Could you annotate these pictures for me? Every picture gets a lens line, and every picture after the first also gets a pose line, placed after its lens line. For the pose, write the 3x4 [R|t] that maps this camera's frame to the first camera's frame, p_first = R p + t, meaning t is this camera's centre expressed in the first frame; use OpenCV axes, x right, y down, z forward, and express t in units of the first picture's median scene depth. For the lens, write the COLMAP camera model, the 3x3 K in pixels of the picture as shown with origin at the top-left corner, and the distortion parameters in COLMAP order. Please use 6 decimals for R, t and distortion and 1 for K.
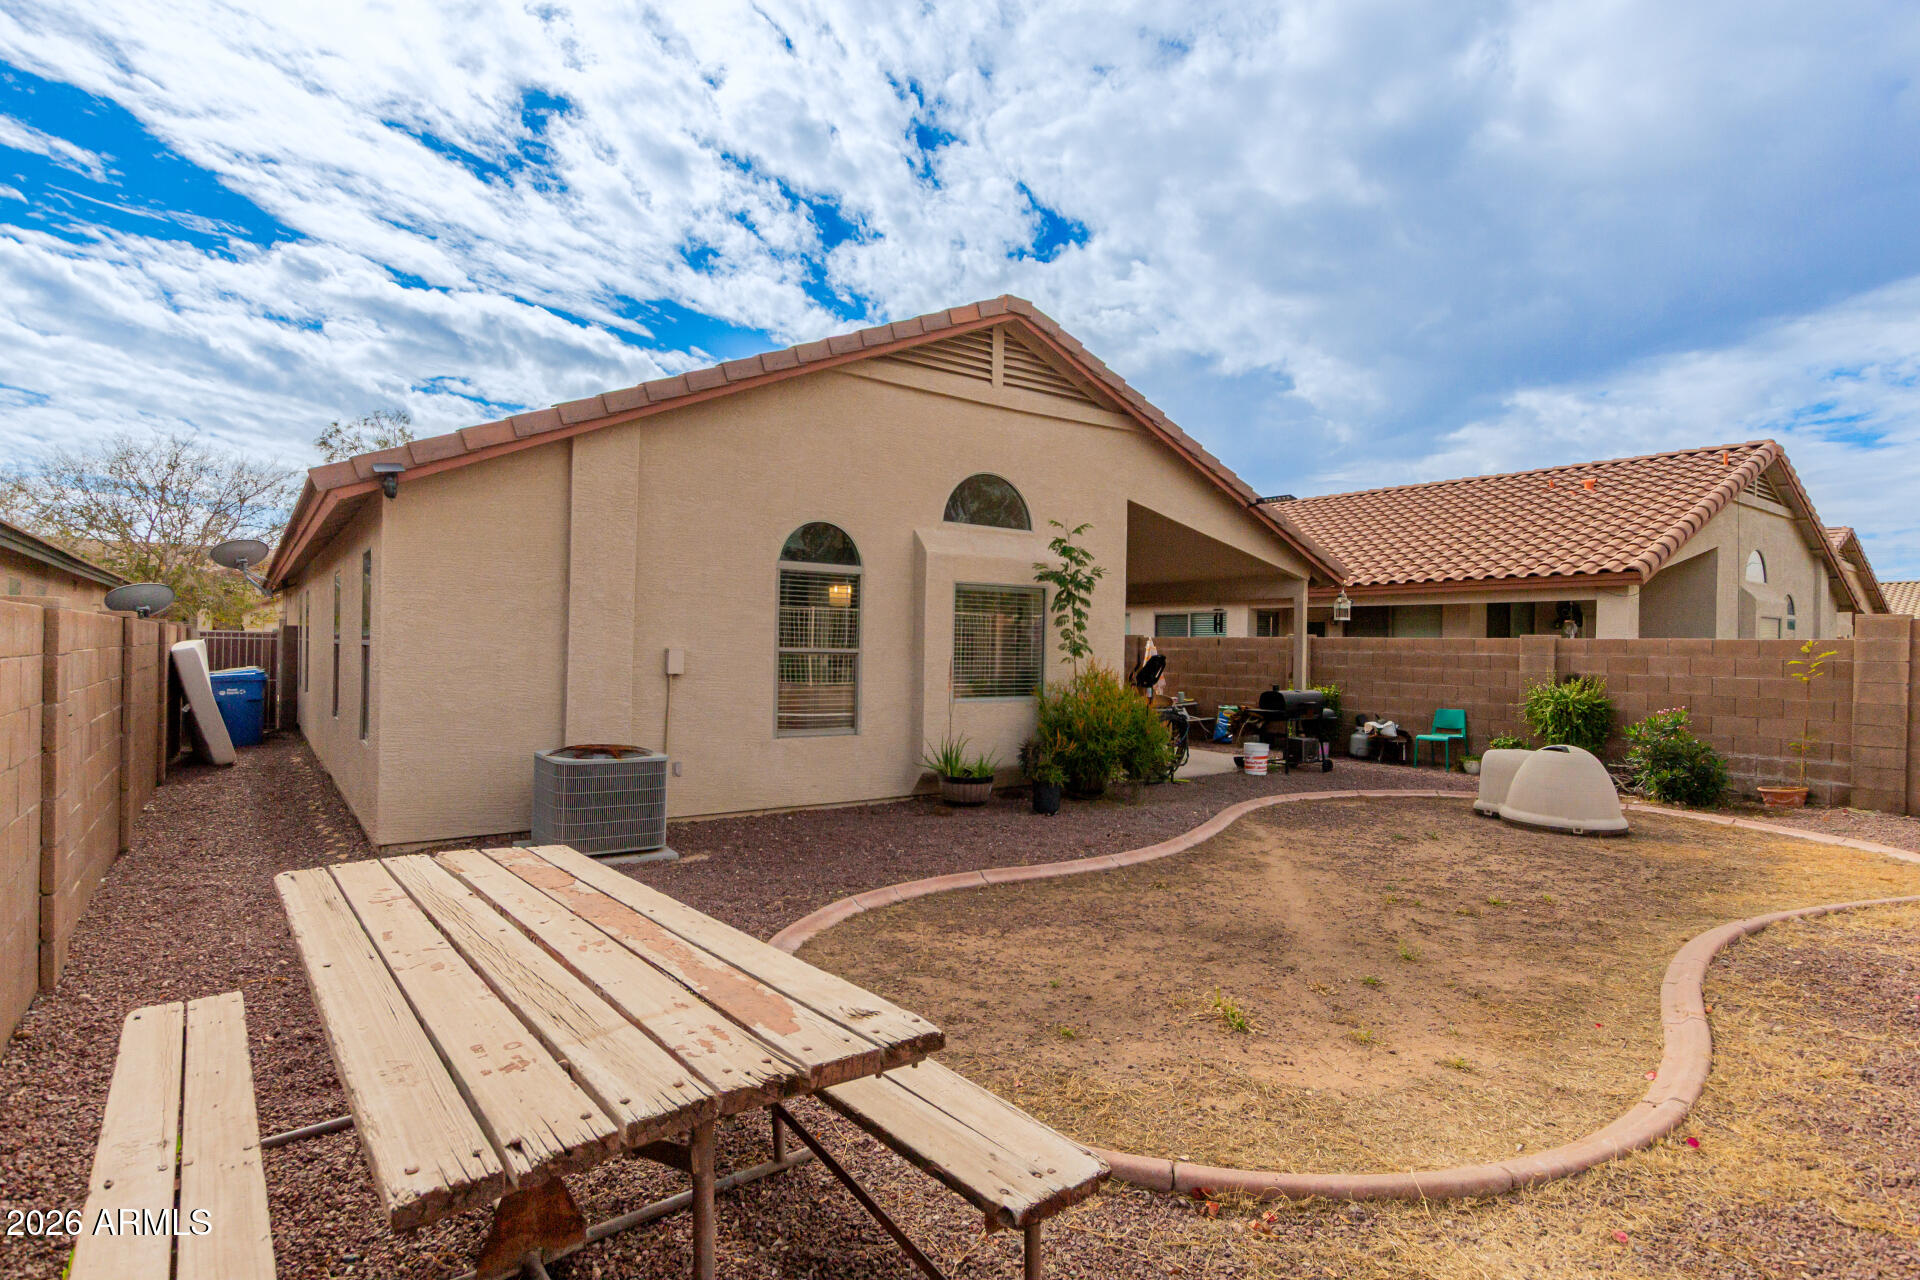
lens RADIAL K [[986.5, 0, 960.1], [0, 986.5, 648.4], [0, 0, 1]] dist [0.002386, 0.000239]
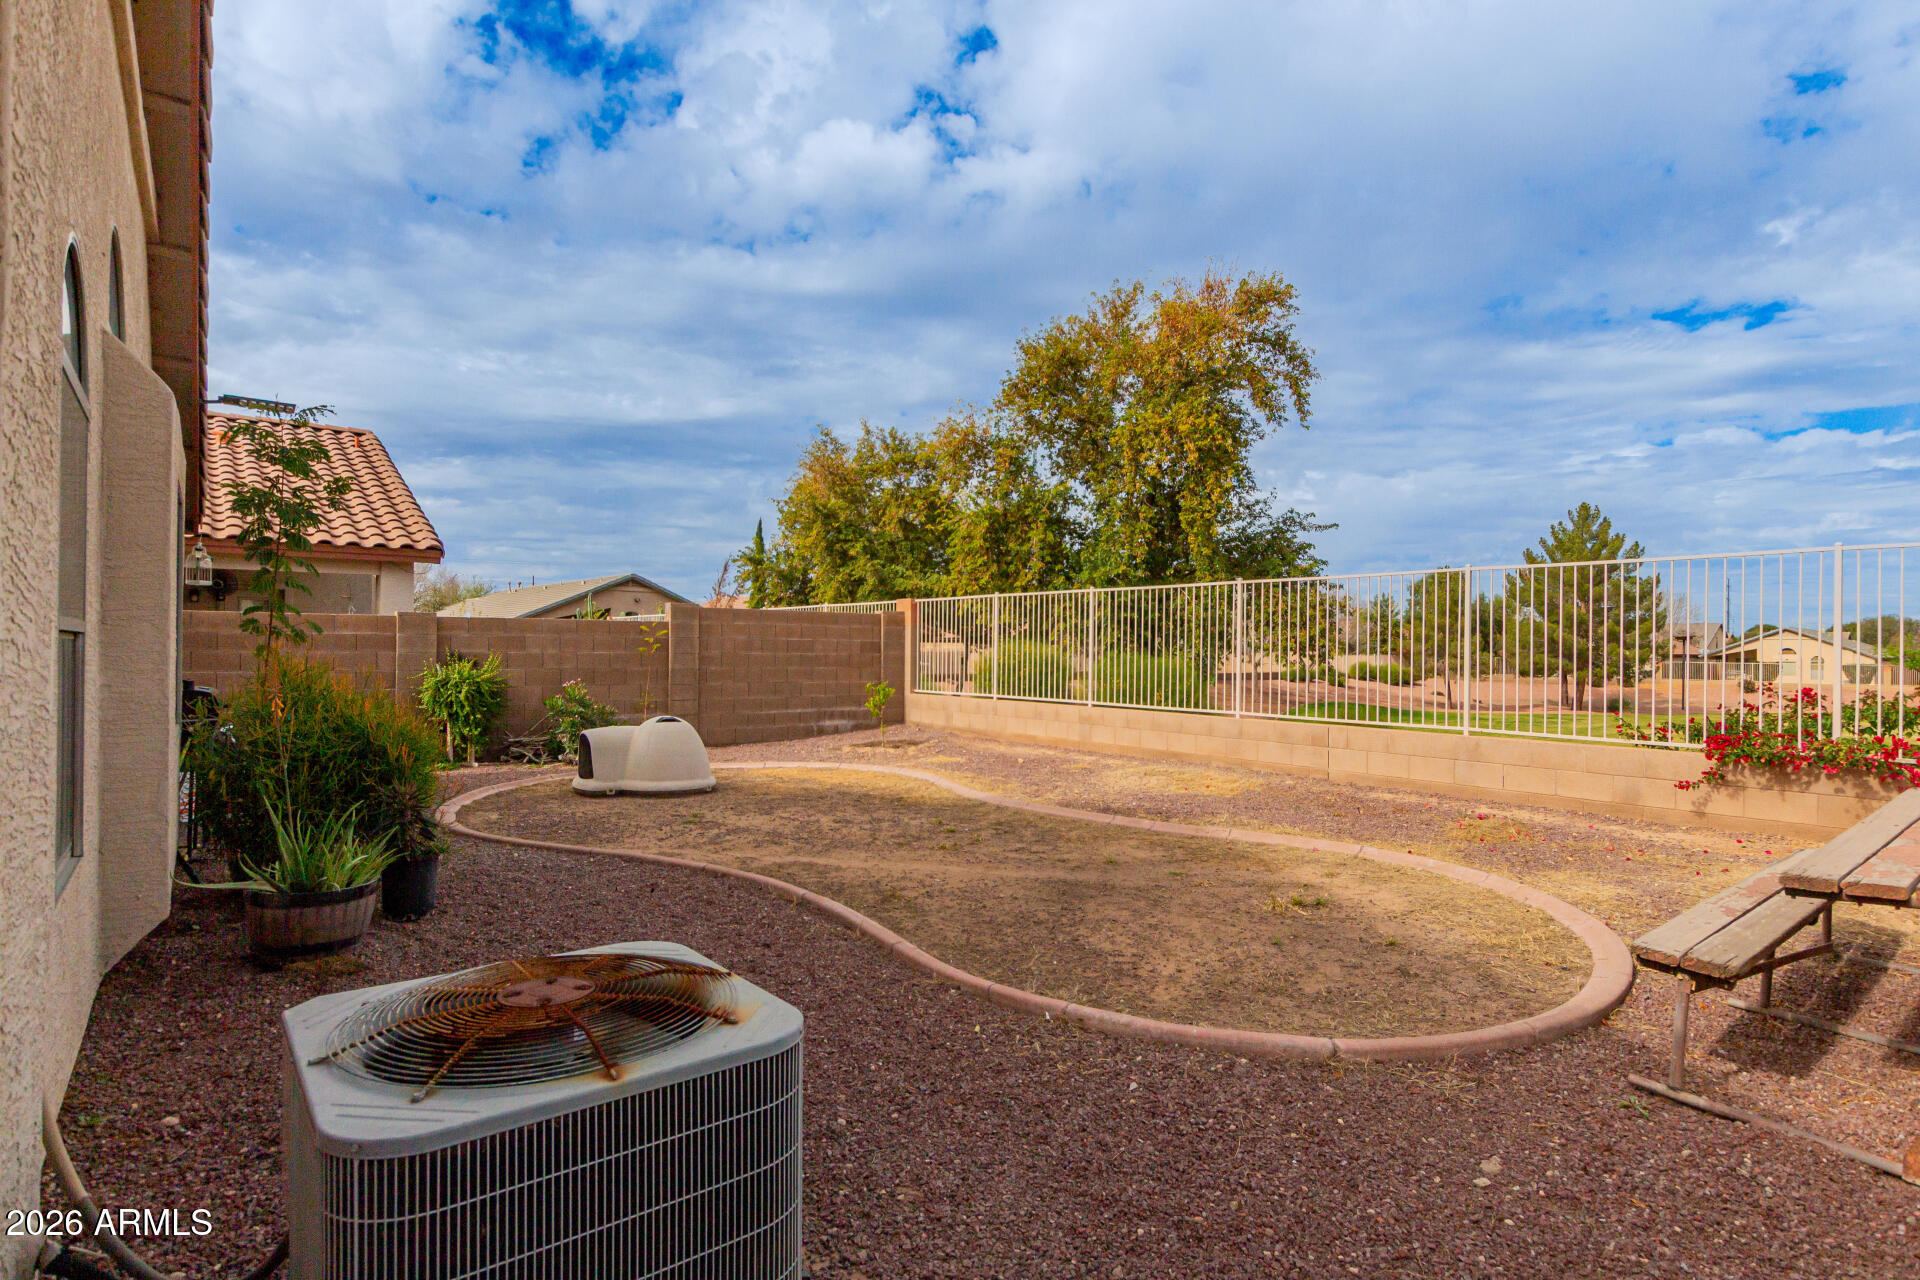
lens RADIAL K [[986.5, 0, 968.1], [0, 986.5, 648.2], [0, 0, 1]] dist [0.002386, 0.000239]
pose [[-0.025099, -0.018118, 0.999521, -0.829626], [-0.004593, 0.999827, 0.018008, 0.002431], [-0.999674, -0.004139, -0.025178, 1.175404]]
